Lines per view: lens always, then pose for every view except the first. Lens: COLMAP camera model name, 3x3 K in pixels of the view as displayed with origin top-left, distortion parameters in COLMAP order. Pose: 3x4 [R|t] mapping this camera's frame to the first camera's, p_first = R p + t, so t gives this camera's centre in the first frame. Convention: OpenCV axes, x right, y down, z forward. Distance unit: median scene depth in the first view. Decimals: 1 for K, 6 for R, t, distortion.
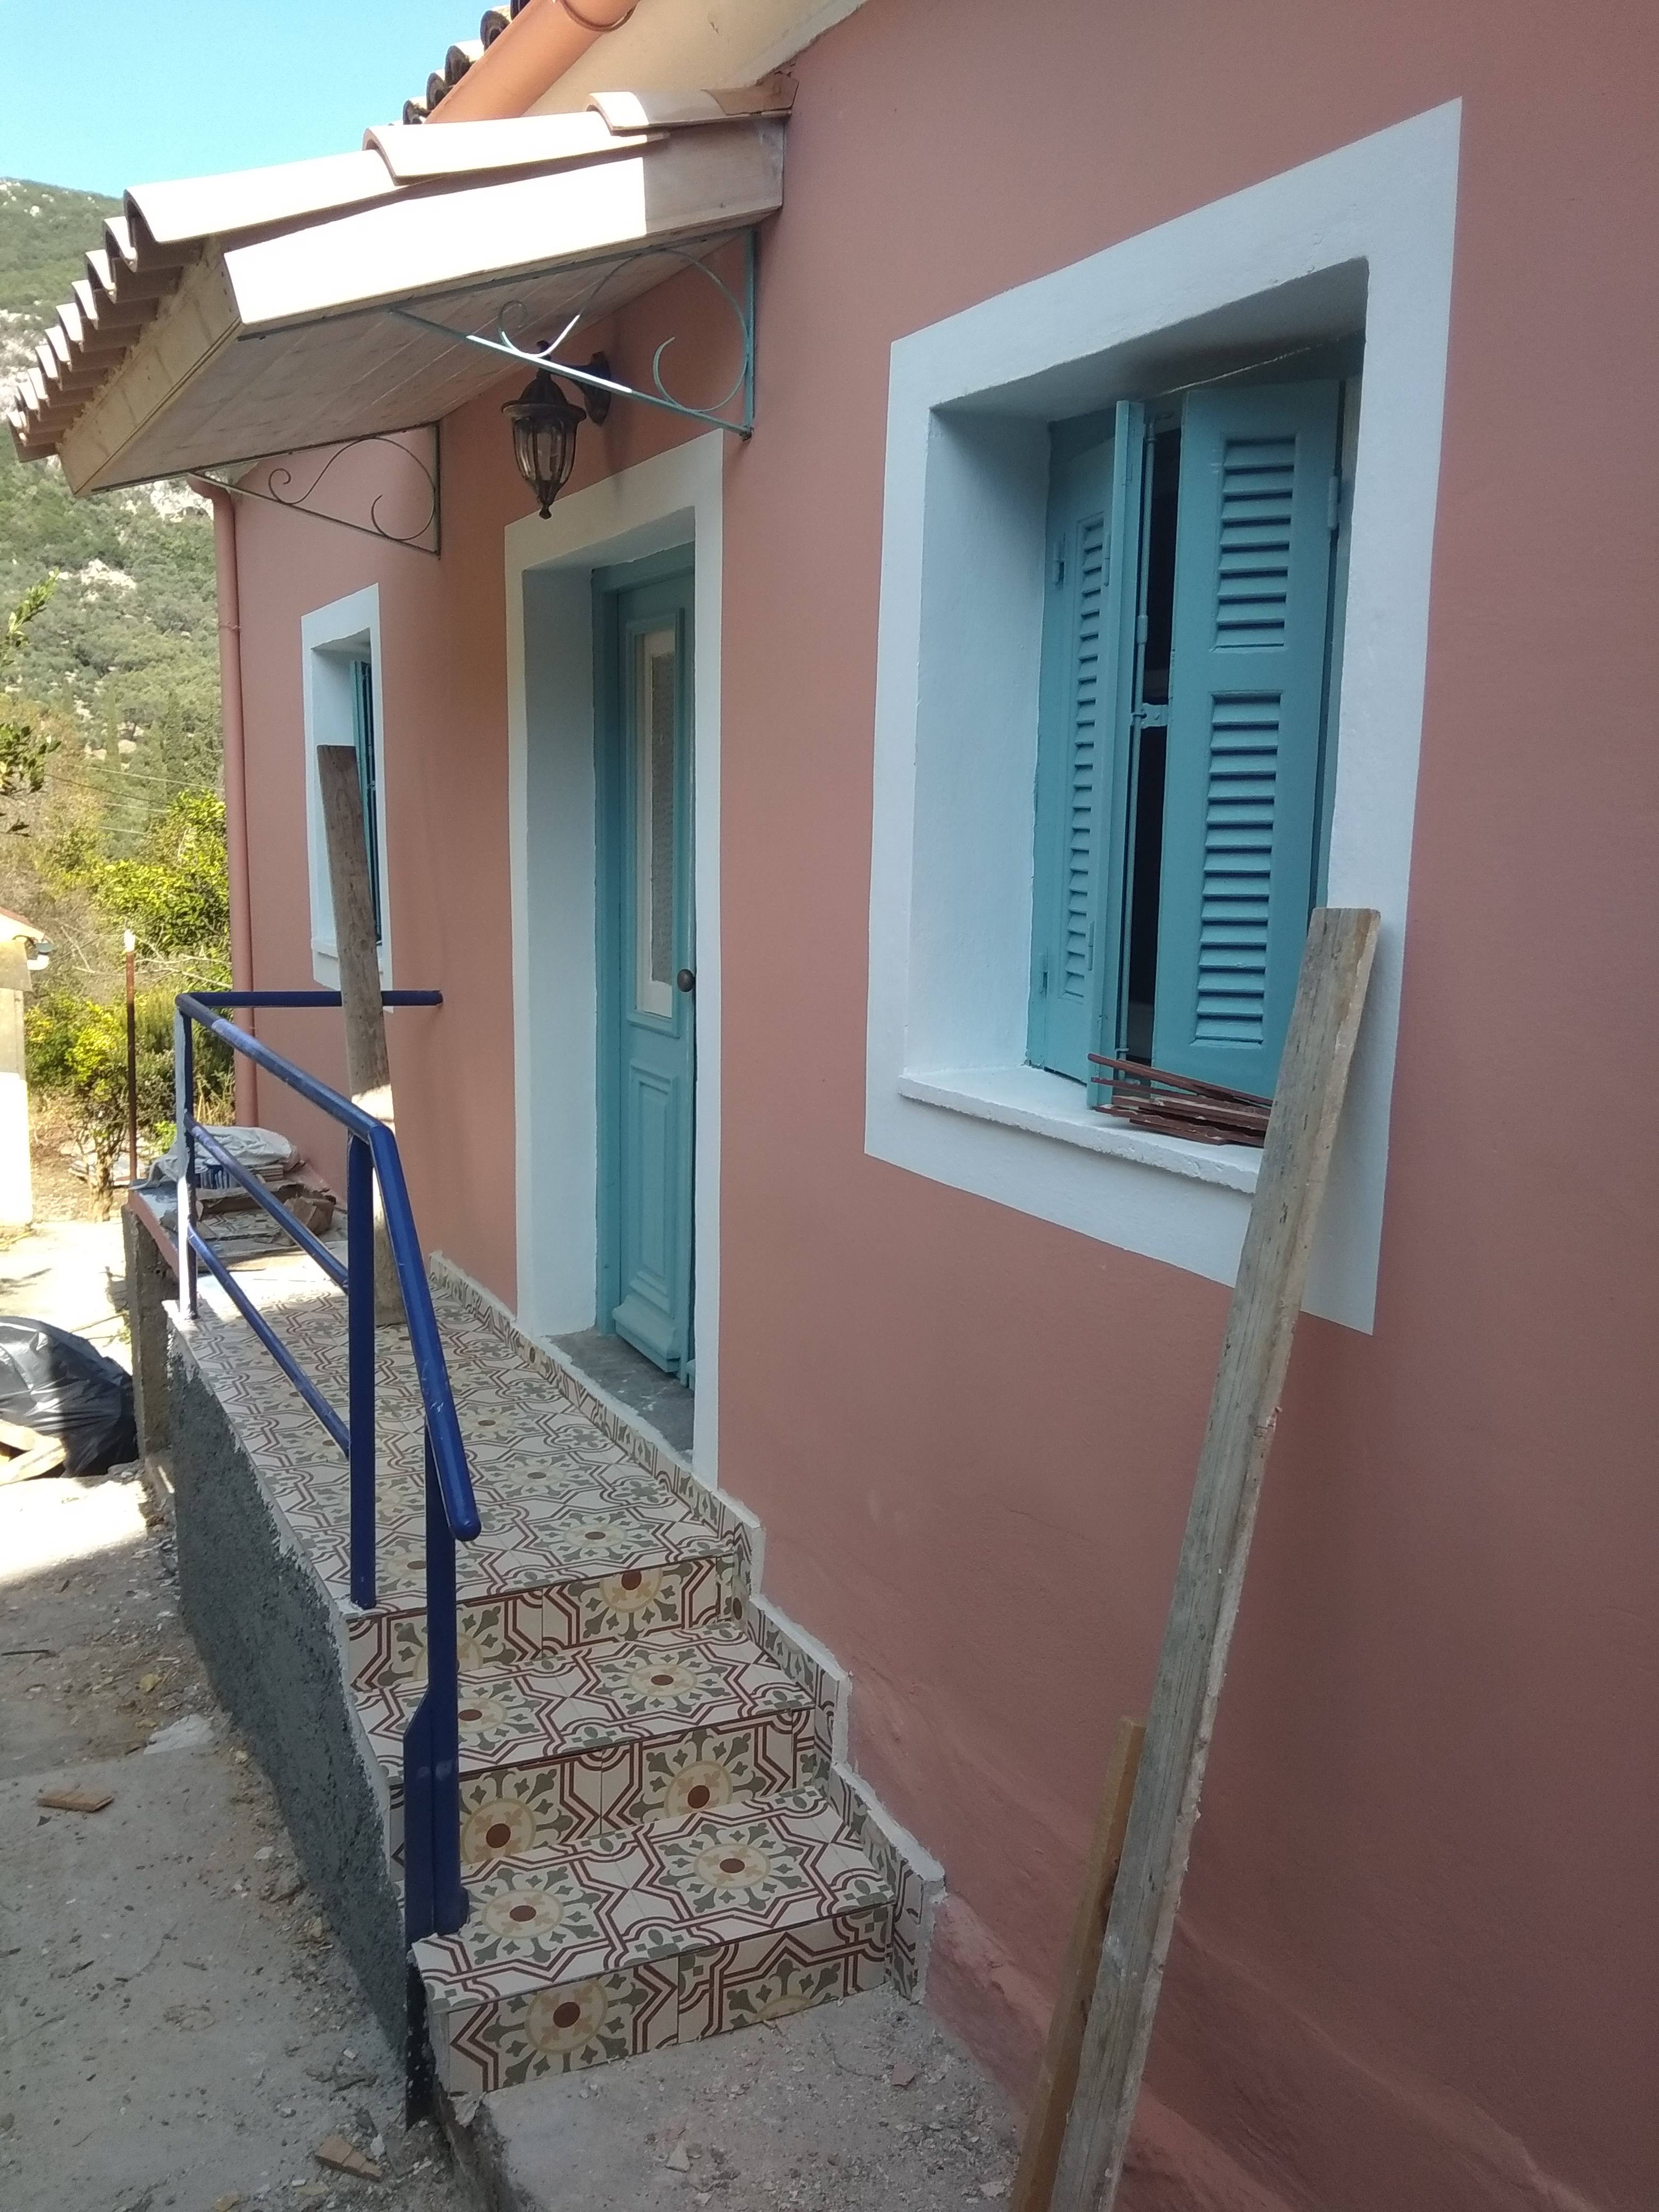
lens RADIAL K [[1774.2, 0, 819.0], [0, 1774.2, 1101.1], [0, 0, 1]] dist [-0.012082, -0.024122]
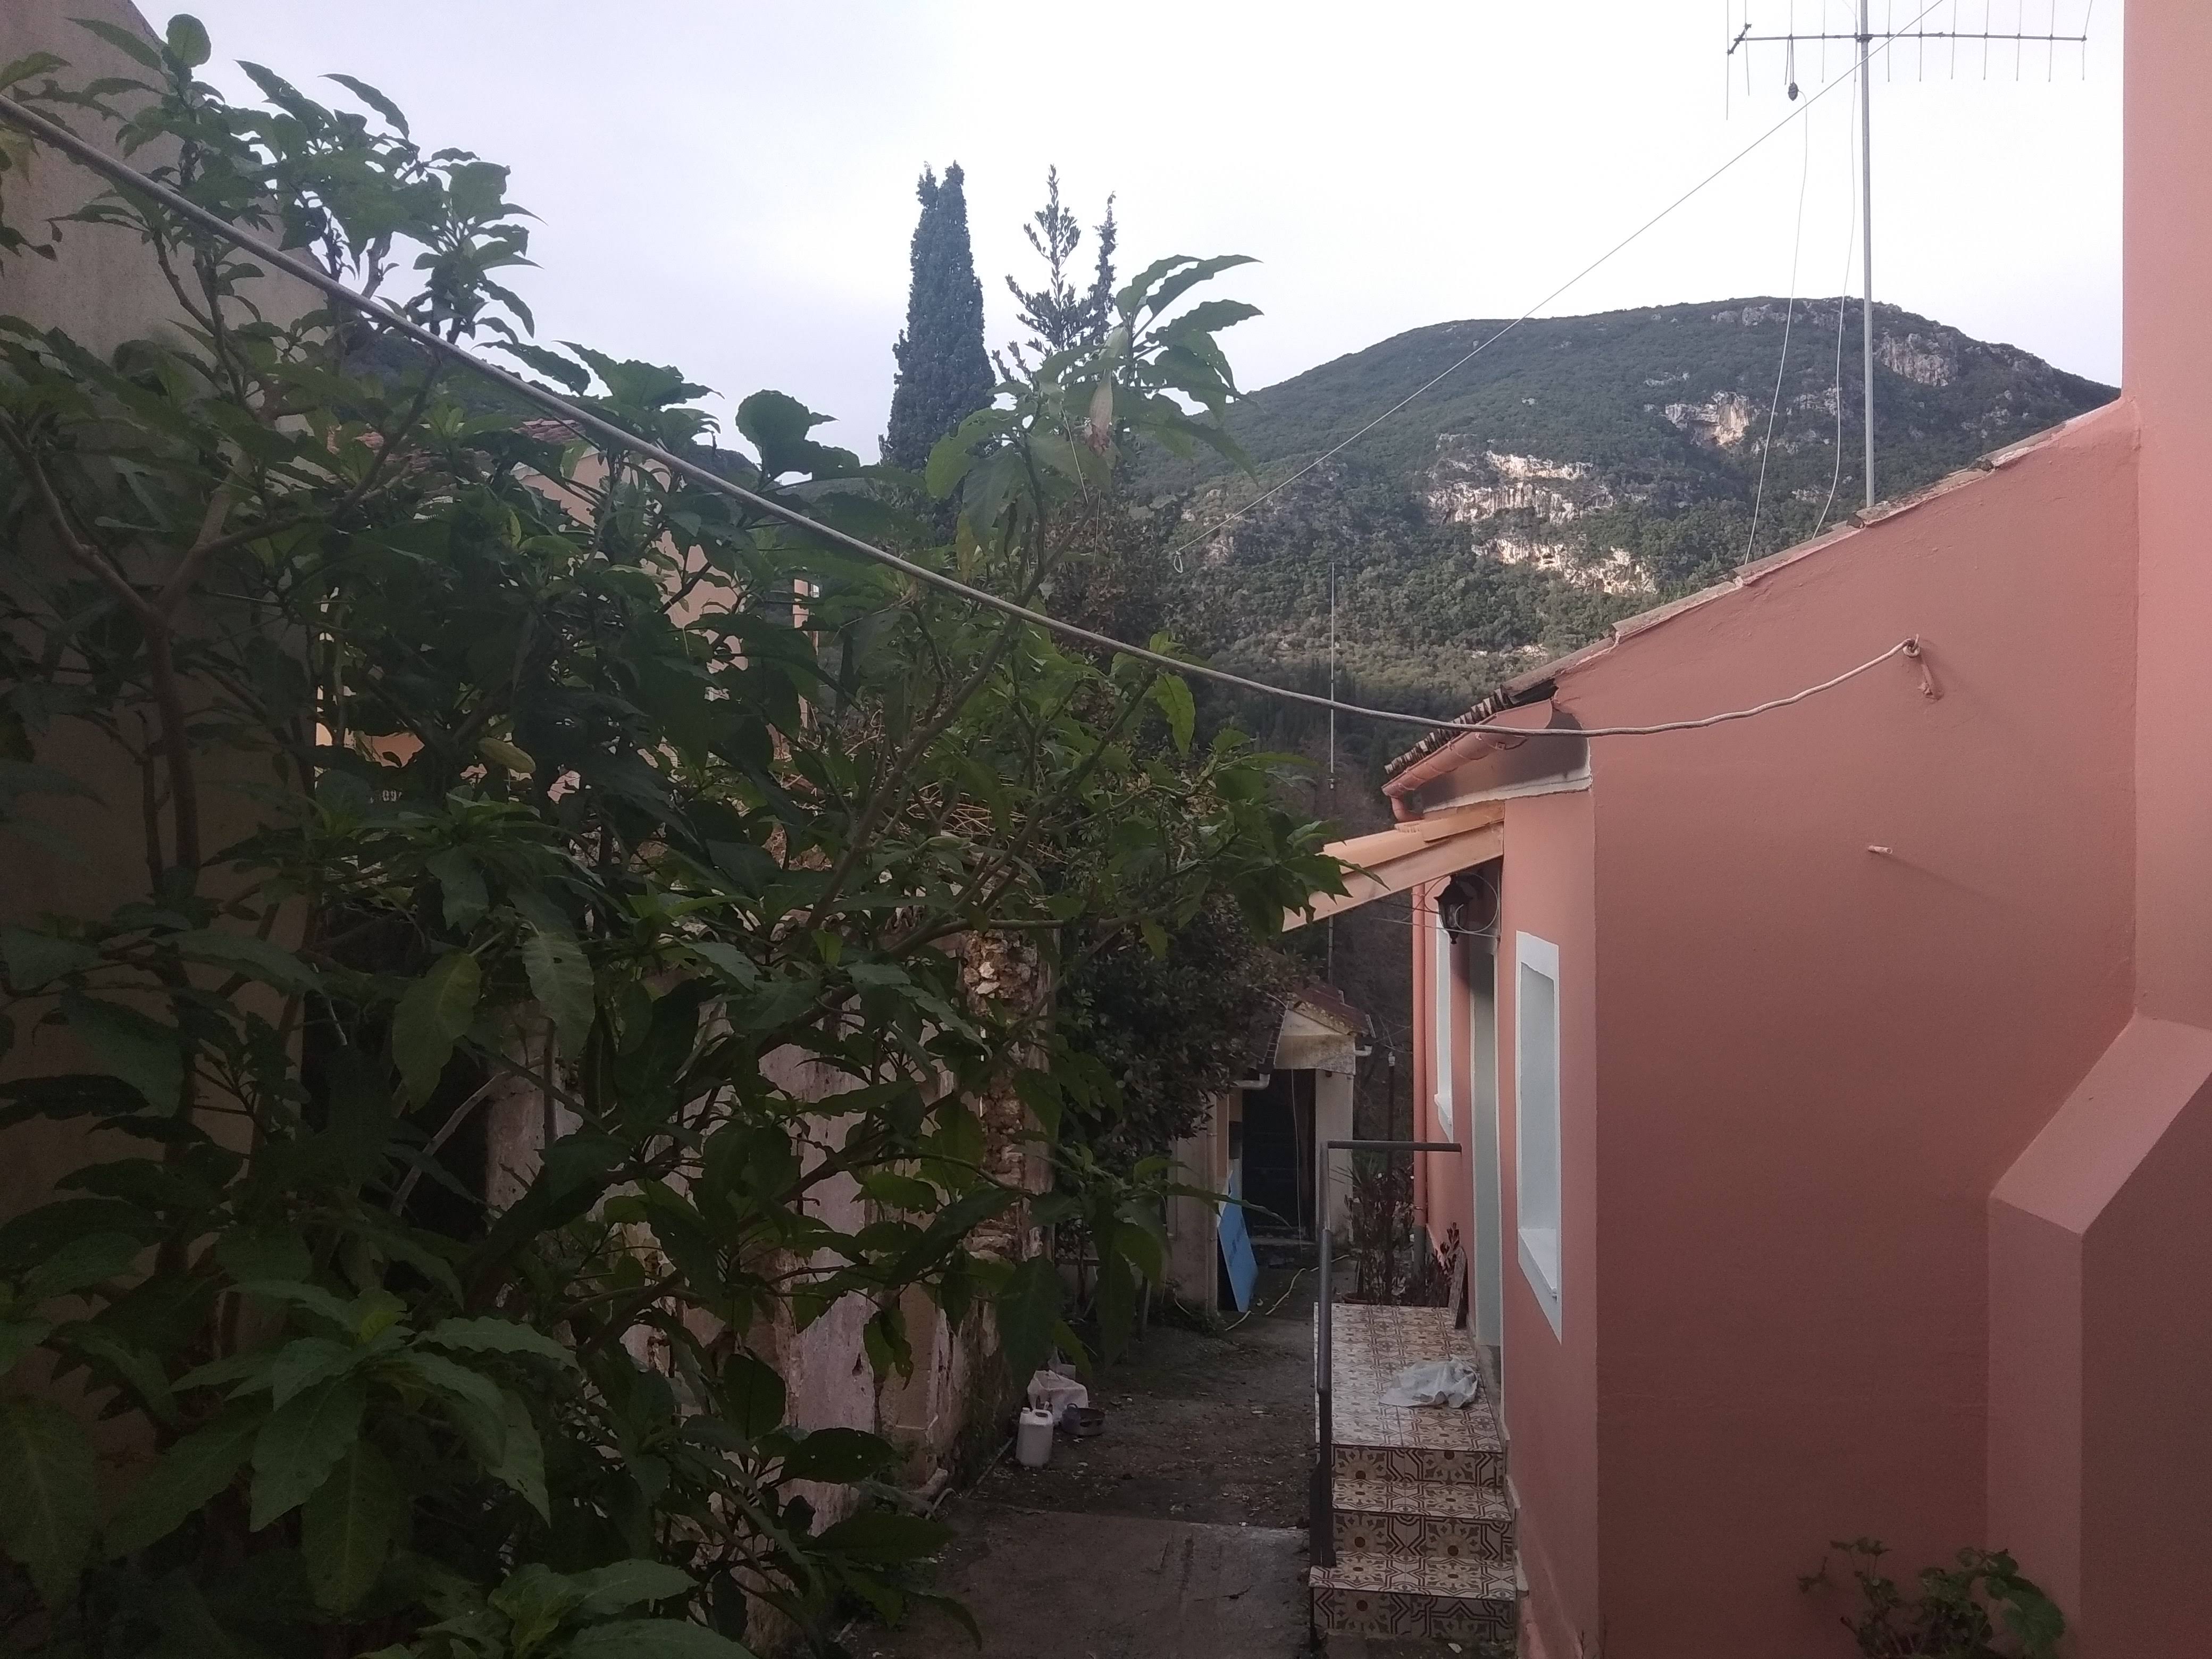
lens RADIAL K [[1774.2, 0, 1104.6], [0, 1774.2, 827.7], [0, 0, 1]] dist [-0.012082, -0.024122]
pose [[0.829148, -0.031449, -0.558145, 0.878001], [-0.067462, 0.985491, -0.155745, -0.134585], [0.554944, 0.166790, 0.814996, -1.266897]]
